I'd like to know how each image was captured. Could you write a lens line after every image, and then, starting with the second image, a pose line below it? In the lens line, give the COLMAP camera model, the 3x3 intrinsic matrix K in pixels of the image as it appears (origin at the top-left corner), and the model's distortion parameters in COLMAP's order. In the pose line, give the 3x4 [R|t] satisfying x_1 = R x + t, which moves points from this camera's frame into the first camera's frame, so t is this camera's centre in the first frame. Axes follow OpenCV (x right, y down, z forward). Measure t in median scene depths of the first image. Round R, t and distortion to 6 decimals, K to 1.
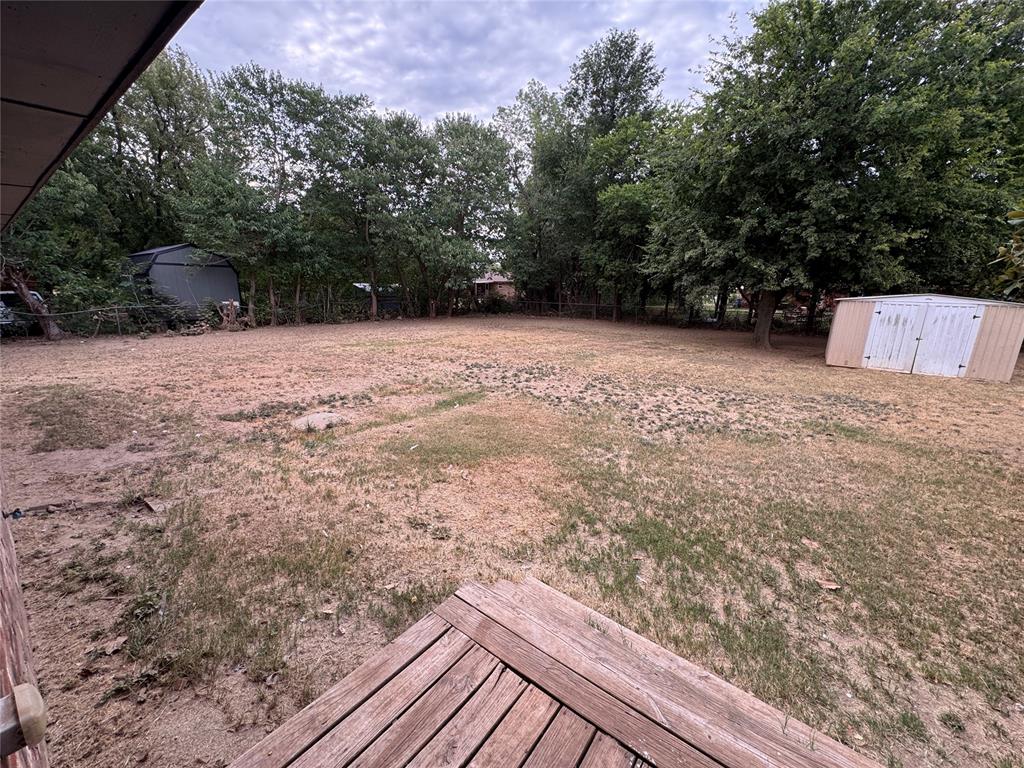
lens RADIAL K [[408.1, 0, 513.0], [0, 408.1, 384.6], [0, 0, 1]] dist [-0.003149, -0.000326]
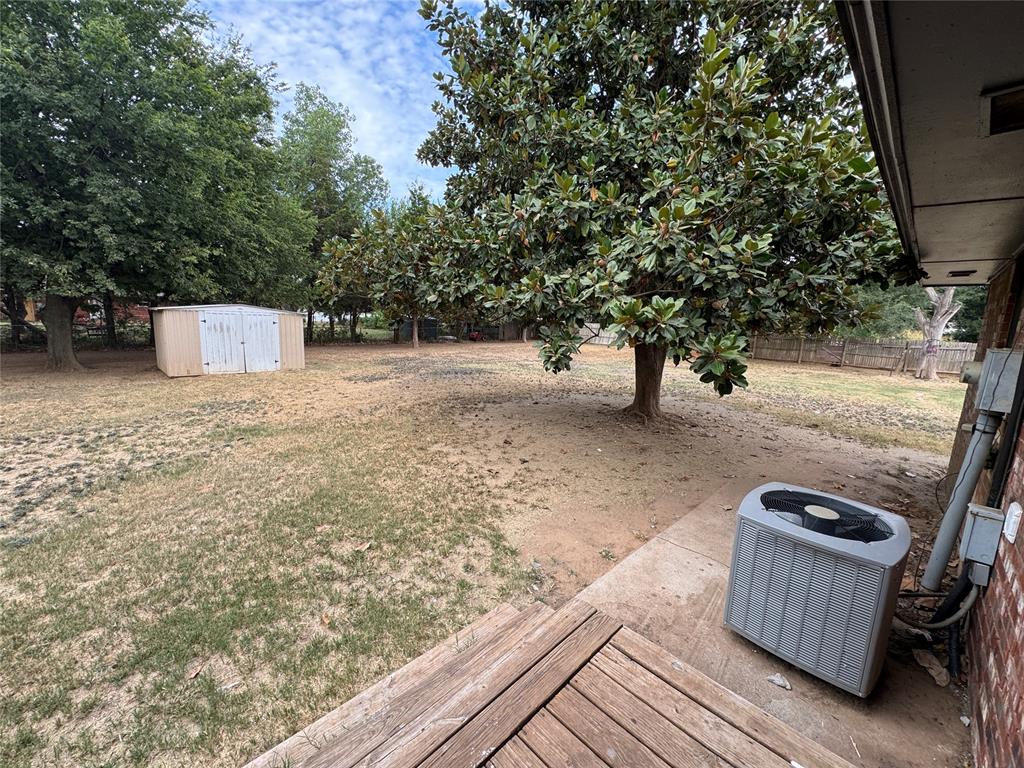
lens RADIAL K [[408.1, 0, 513.0], [0, 408.1, 384.6], [0, 0, 1]] dist [-0.003149, -0.000326]
pose [[0.123525, -0.170776, 0.977536, -0.145805], [0.195440, 0.969973, 0.144758, -0.029965], [-0.972905, 0.173168, 0.153193, 0.187120]]
